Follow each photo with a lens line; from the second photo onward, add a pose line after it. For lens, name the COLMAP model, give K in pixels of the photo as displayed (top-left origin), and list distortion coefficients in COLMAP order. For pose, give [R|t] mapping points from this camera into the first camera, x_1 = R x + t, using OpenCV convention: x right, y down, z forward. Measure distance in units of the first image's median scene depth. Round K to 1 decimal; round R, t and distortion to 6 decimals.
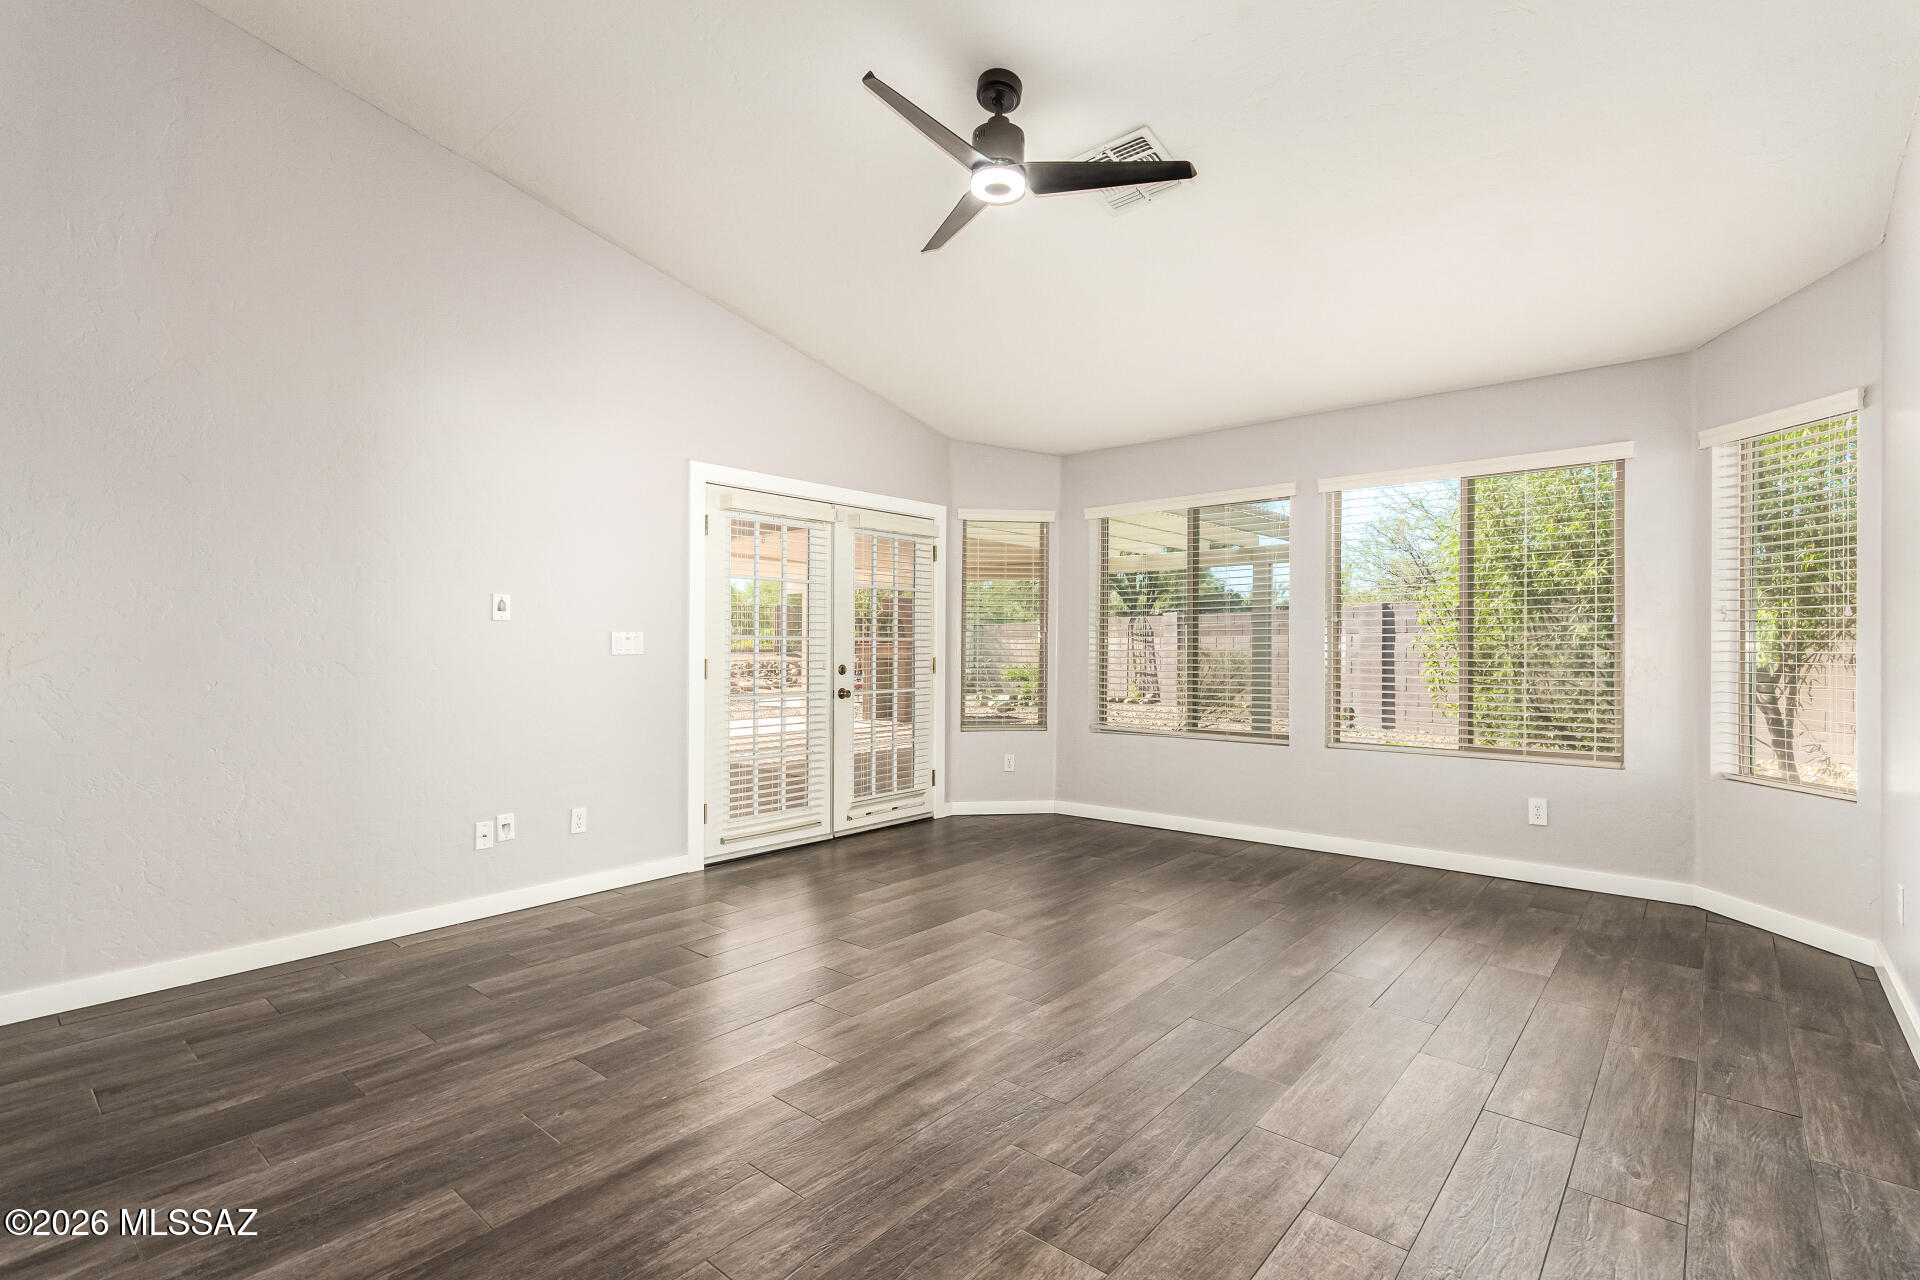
lens RADIAL K [[892.7, 0, 979.9], [0, 892.7, 640.3], [0, 0, 1]] dist [0.008013, 0.000597]
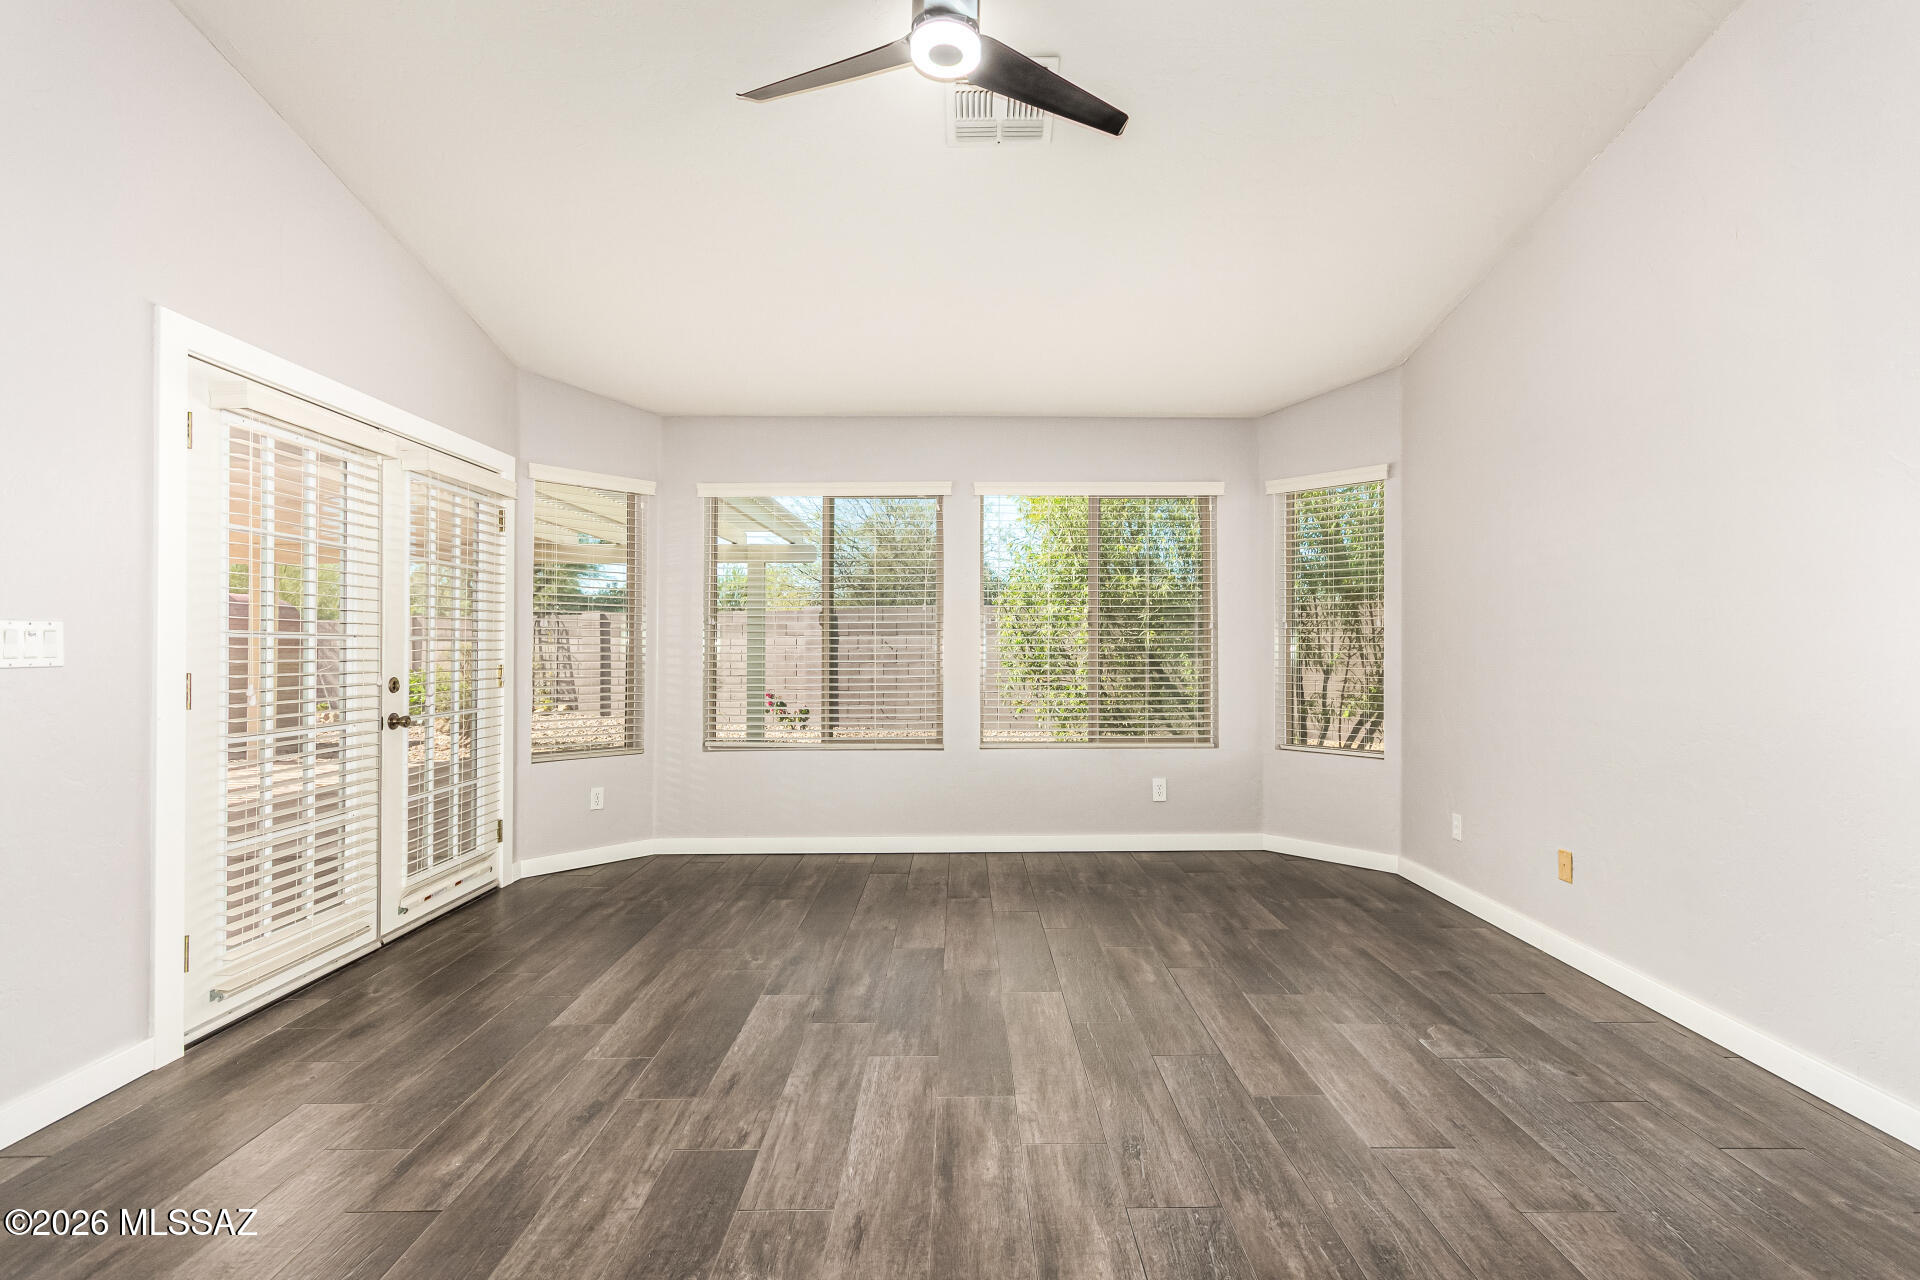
lens RADIAL K [[892.7, 0, 976.4], [0, 892.7, 643.1], [0, 0, 1]] dist [0.008013, 0.000597]
pose [[0.754906, 0.002718, 0.655827, -0.301414], [-0.002739, 0.999996, -0.000992, 0.001959], [-0.655827, -0.001047, 0.754910, 0.259712]]
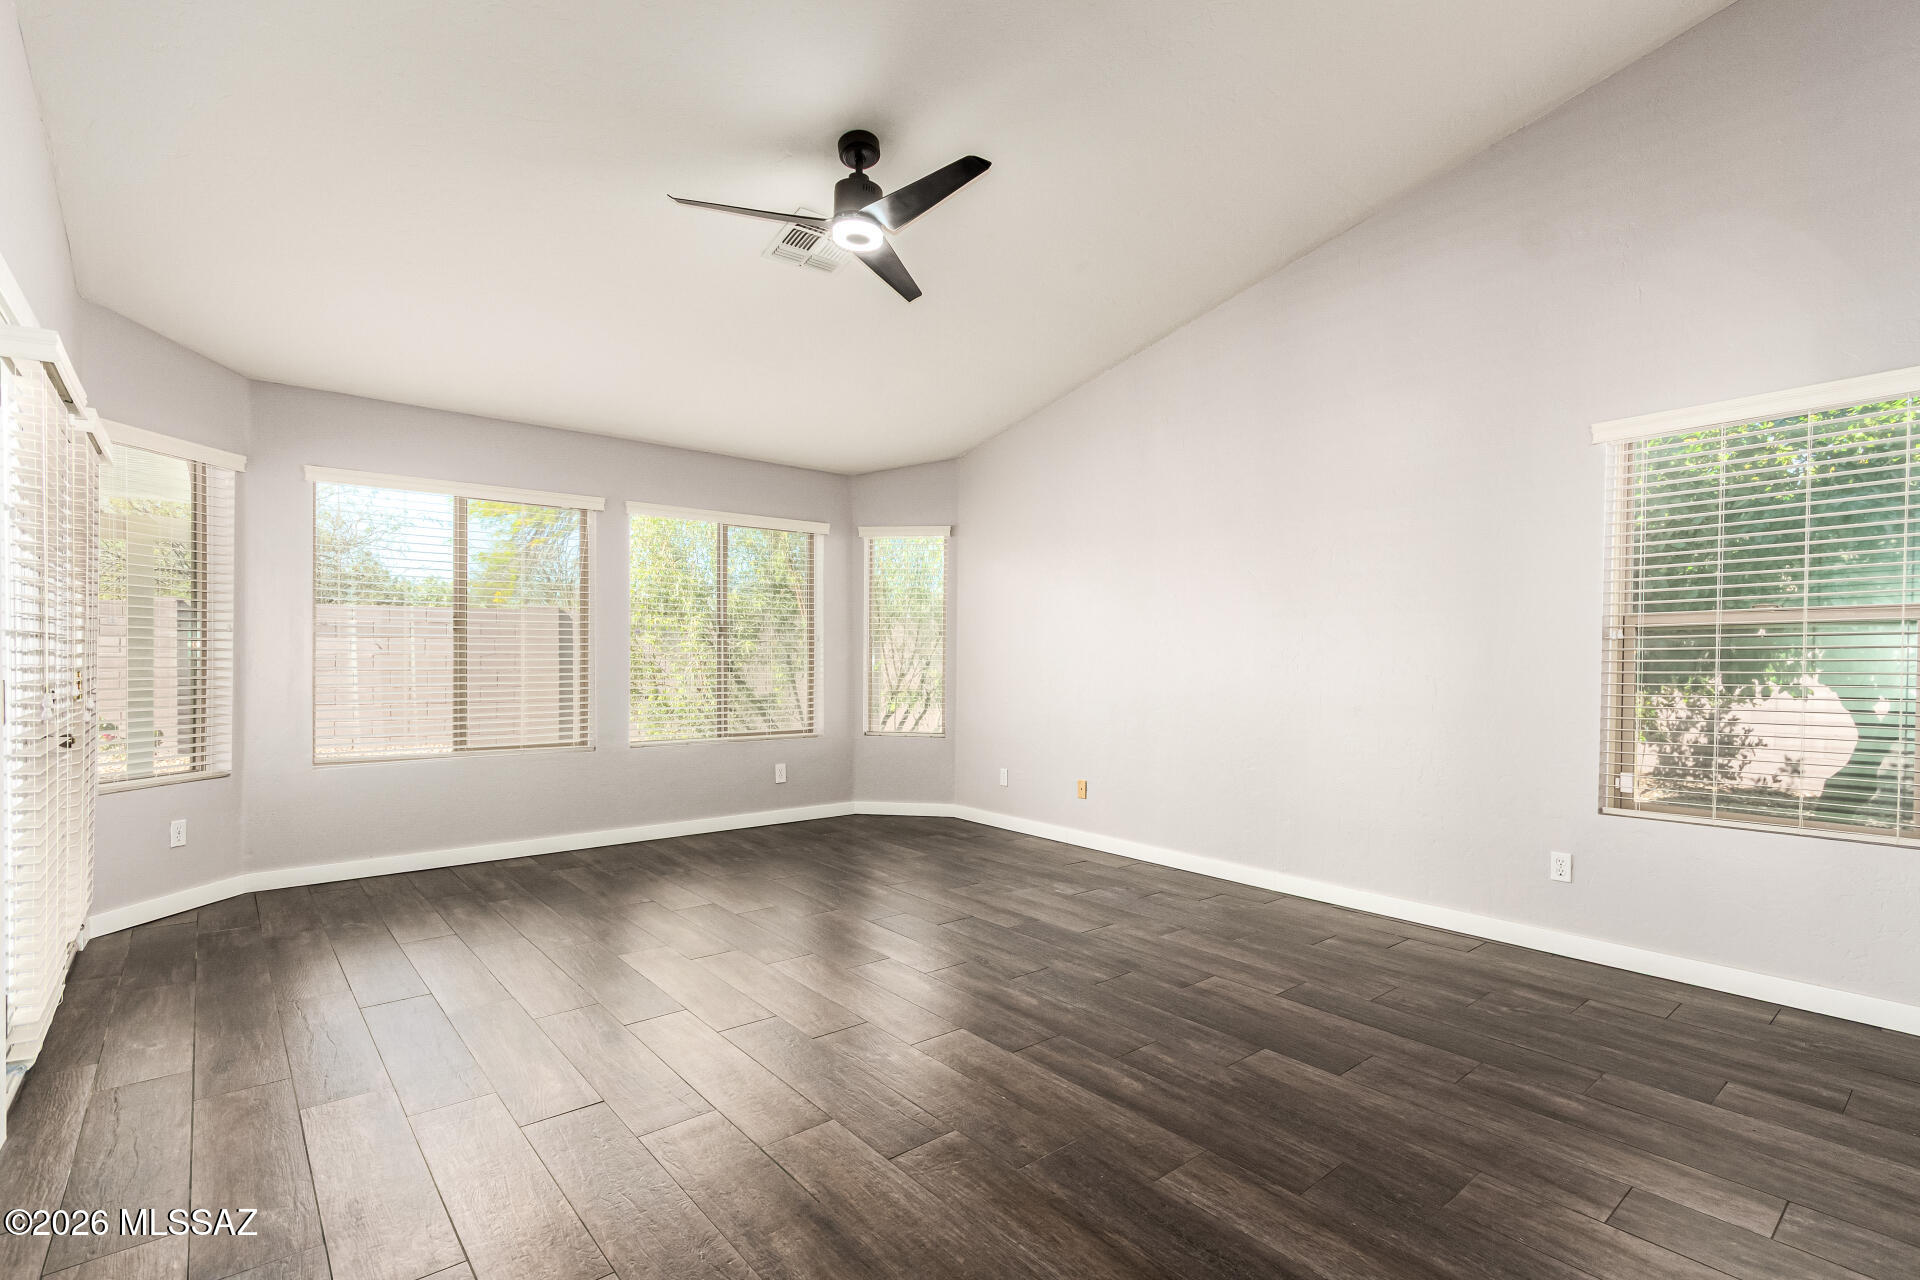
lens RADIAL K [[892.7, 0, 991.3], [0, 892.7, 668.6], [0, 0, 1]] dist [0.008013, 0.000597]
pose [[0.155118, -0.010140, 0.987844, -0.675549], [-0.014494, 0.999816, 0.012539, 0.003555], [-0.987790, -0.016262, 0.154943, 0.428791]]
